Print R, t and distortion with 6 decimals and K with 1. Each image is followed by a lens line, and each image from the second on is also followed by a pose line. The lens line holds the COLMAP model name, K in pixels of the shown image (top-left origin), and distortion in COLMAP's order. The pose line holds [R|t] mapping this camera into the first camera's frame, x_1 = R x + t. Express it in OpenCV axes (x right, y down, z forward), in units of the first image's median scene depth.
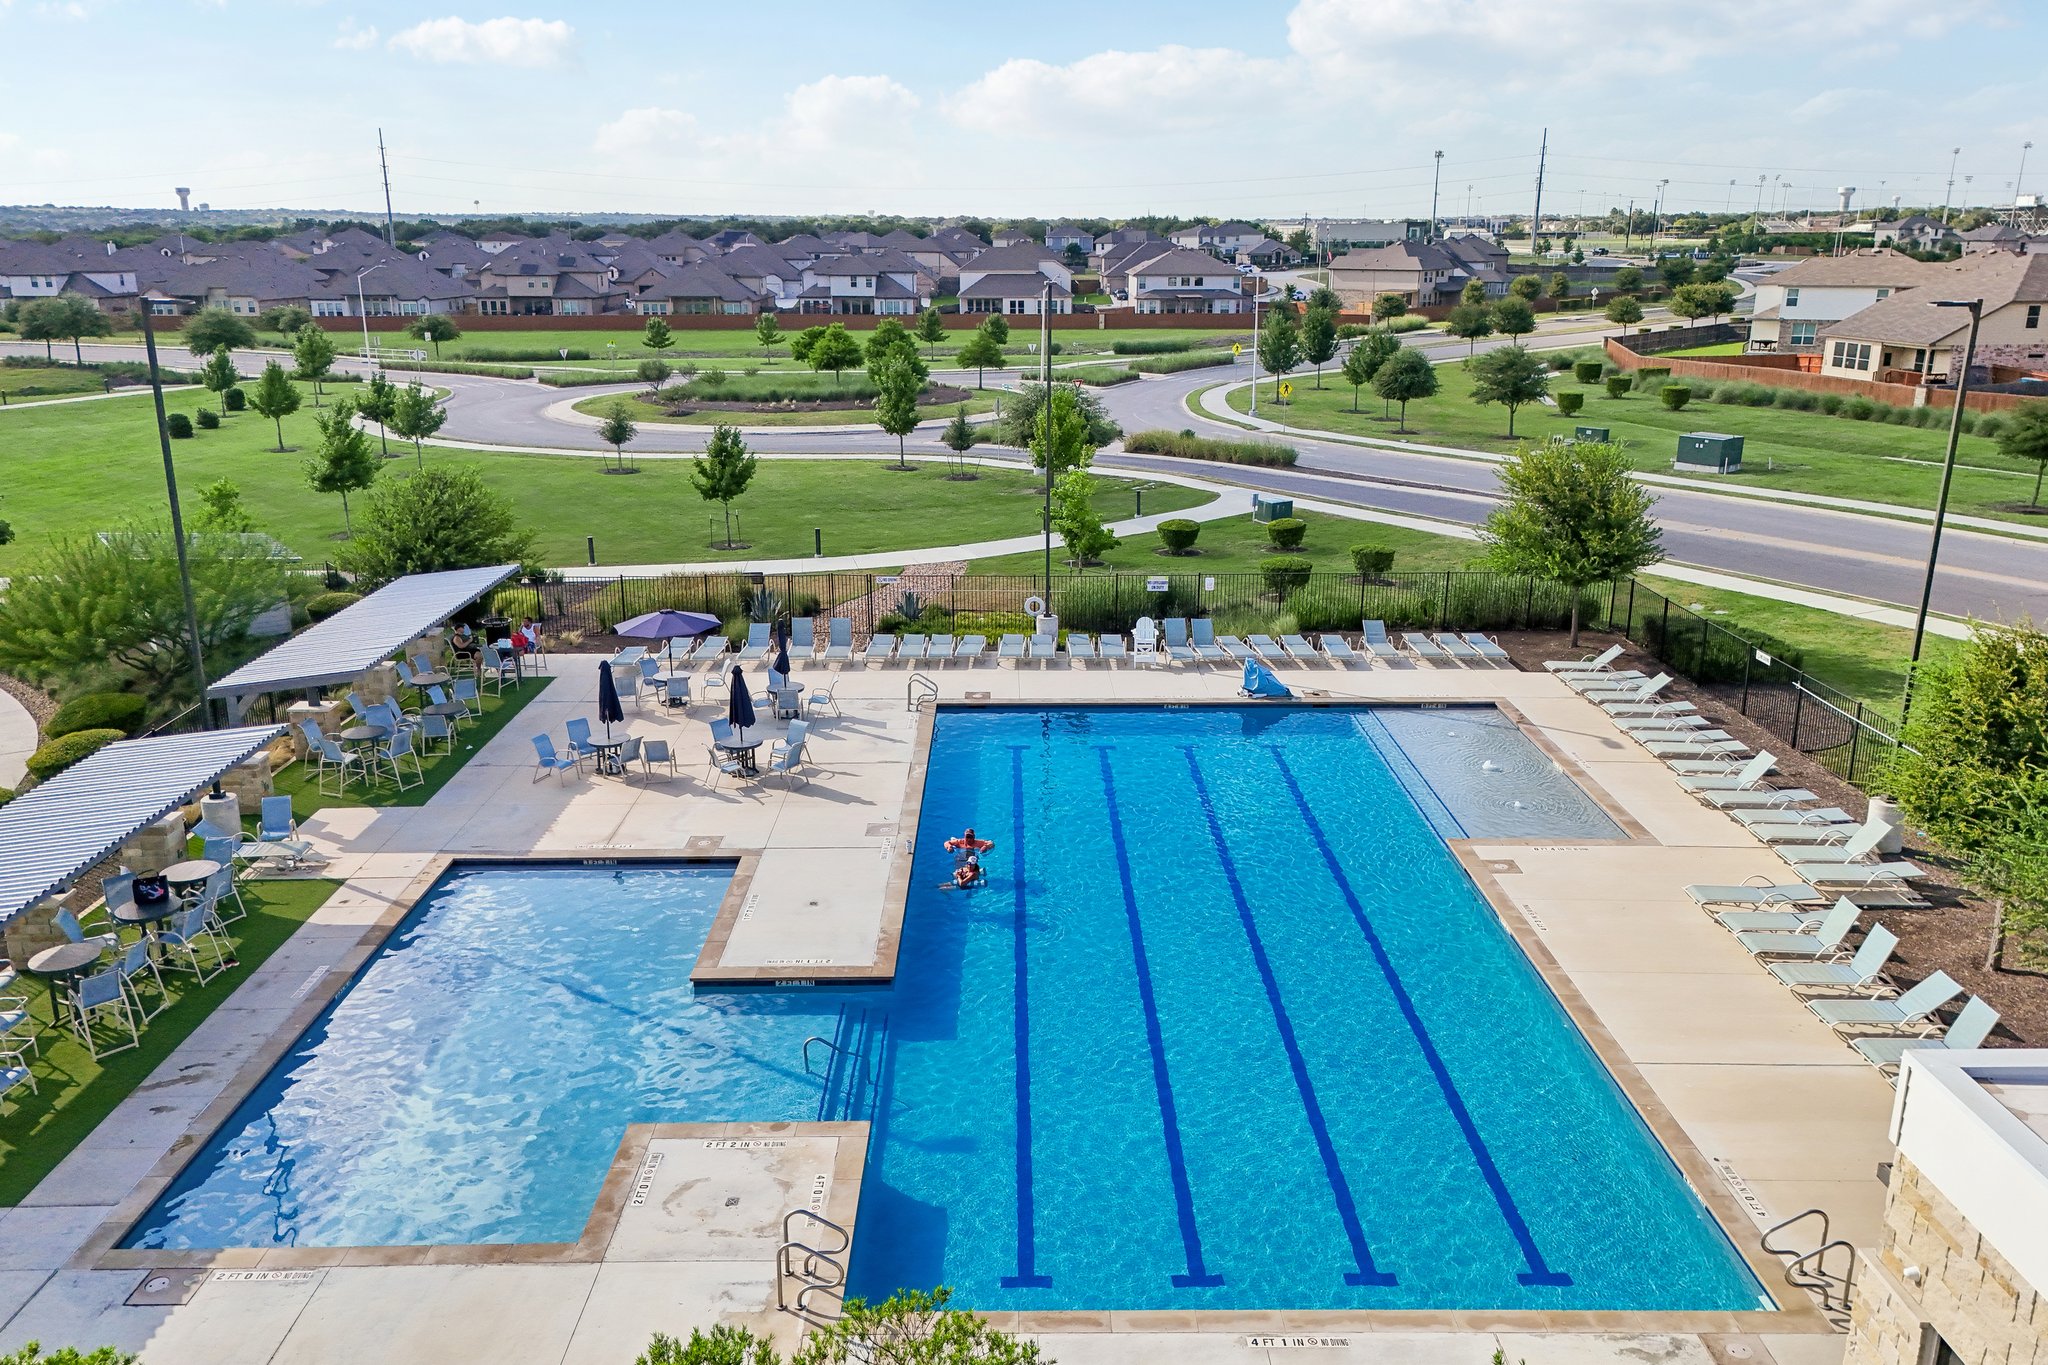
lens RADIAL K [[1533.6, 0, 1024.0], [0, 1533.6, 682.5], [0, 0, 1]] dist [0.083931, -0.099906]
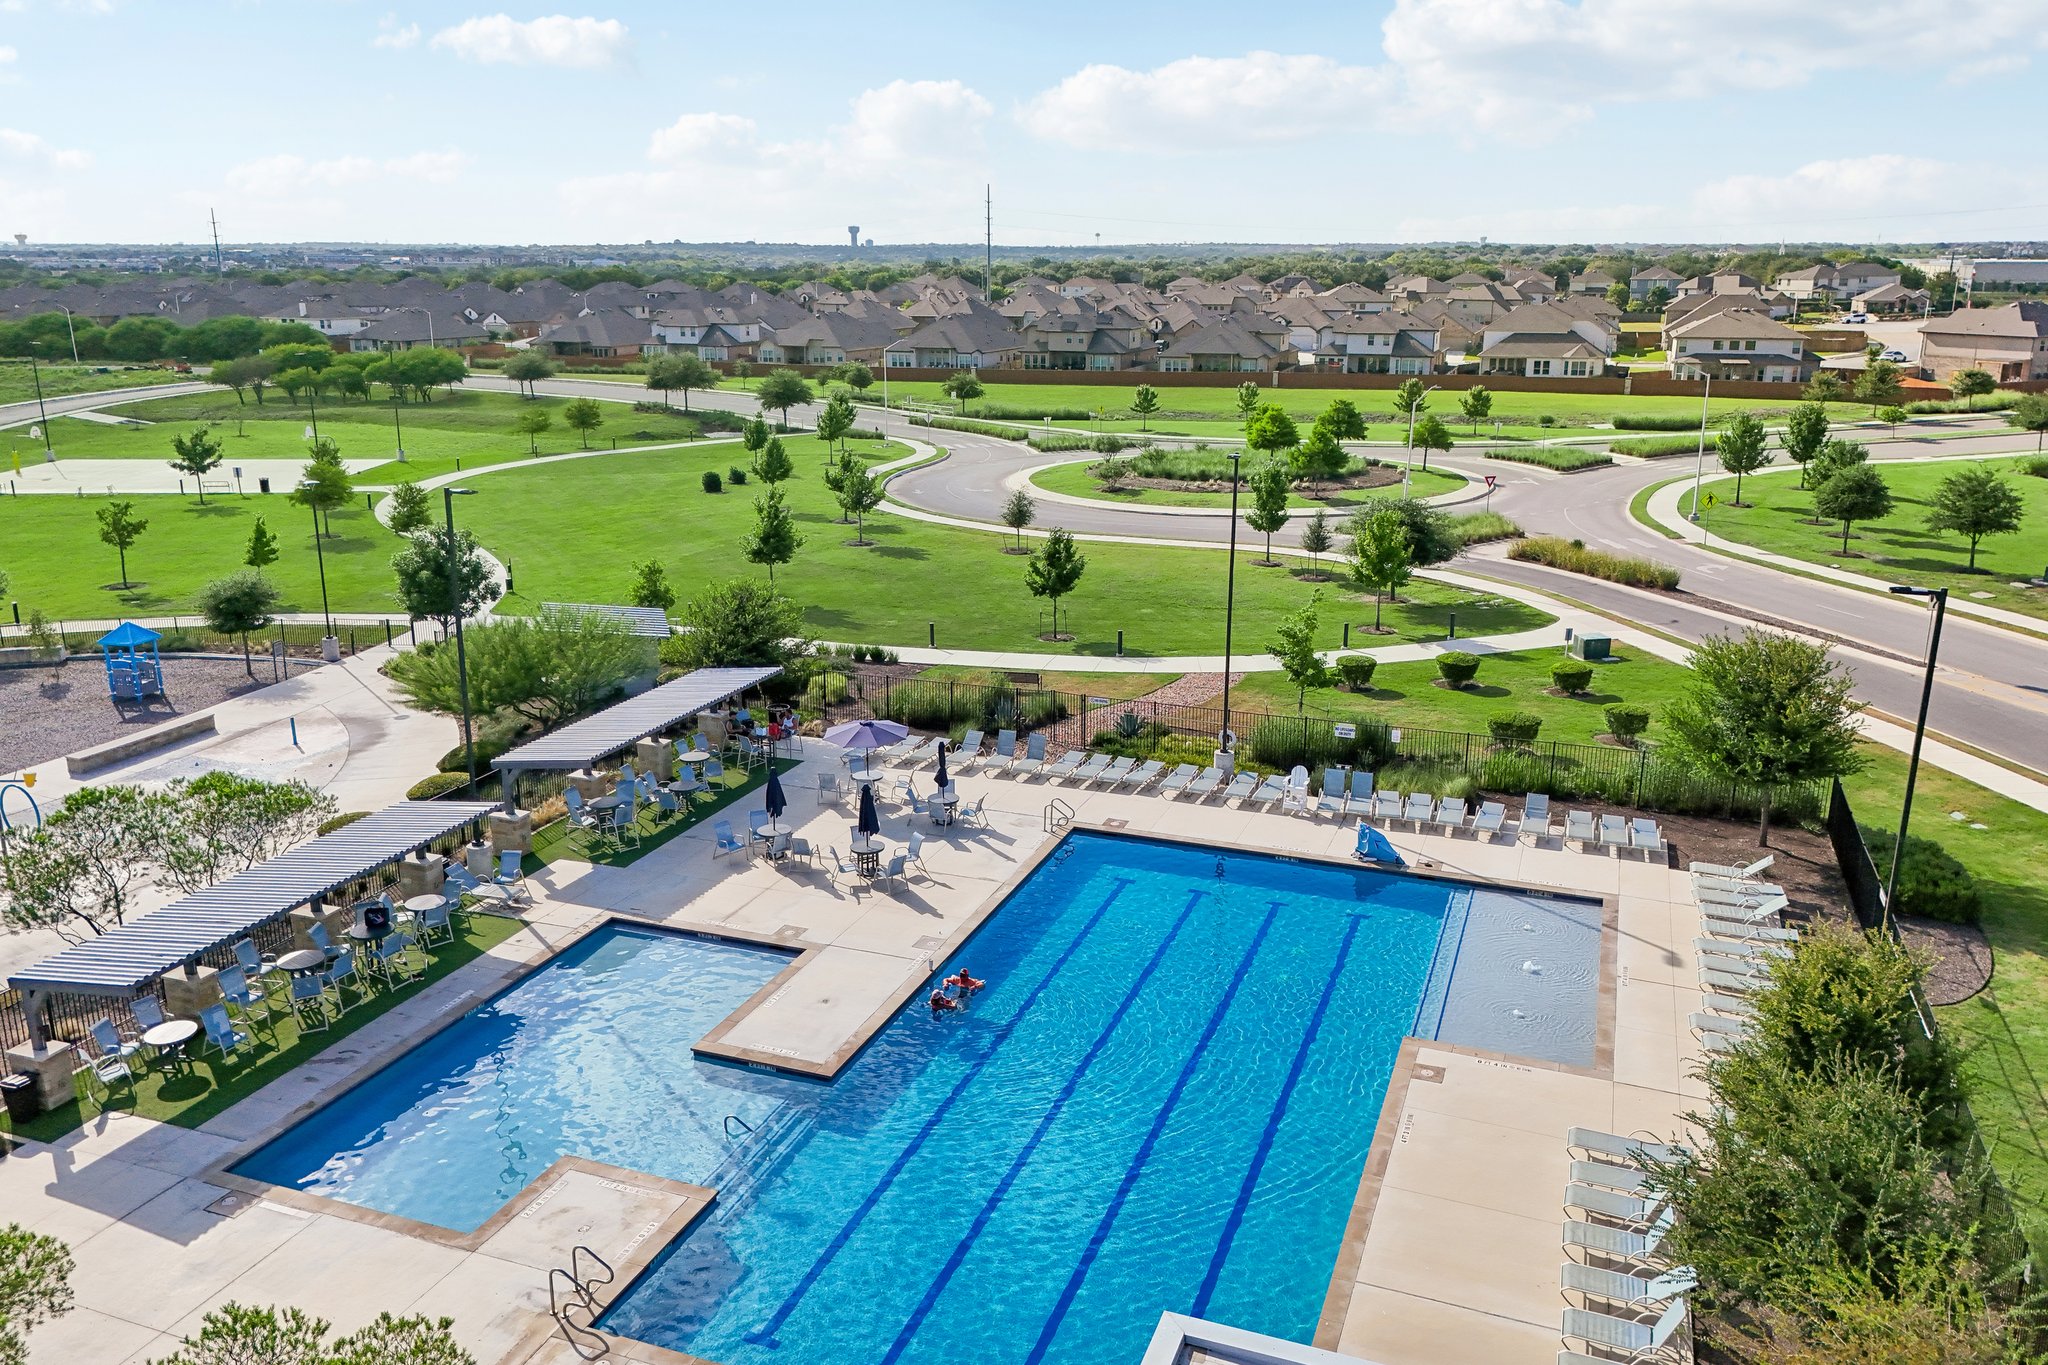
lens RADIAL K [[1533.6, 0, 1024.0], [0, 1533.6, 682.5], [0, 0, 1]] dist [0.083931, -0.099906]
pose [[0.931658, 0.097017, -0.350146, 0.274139], [-0.102969, 0.994683, 0.001626, -0.084222], [0.348442, 0.034540, 0.936694, -0.073561]]
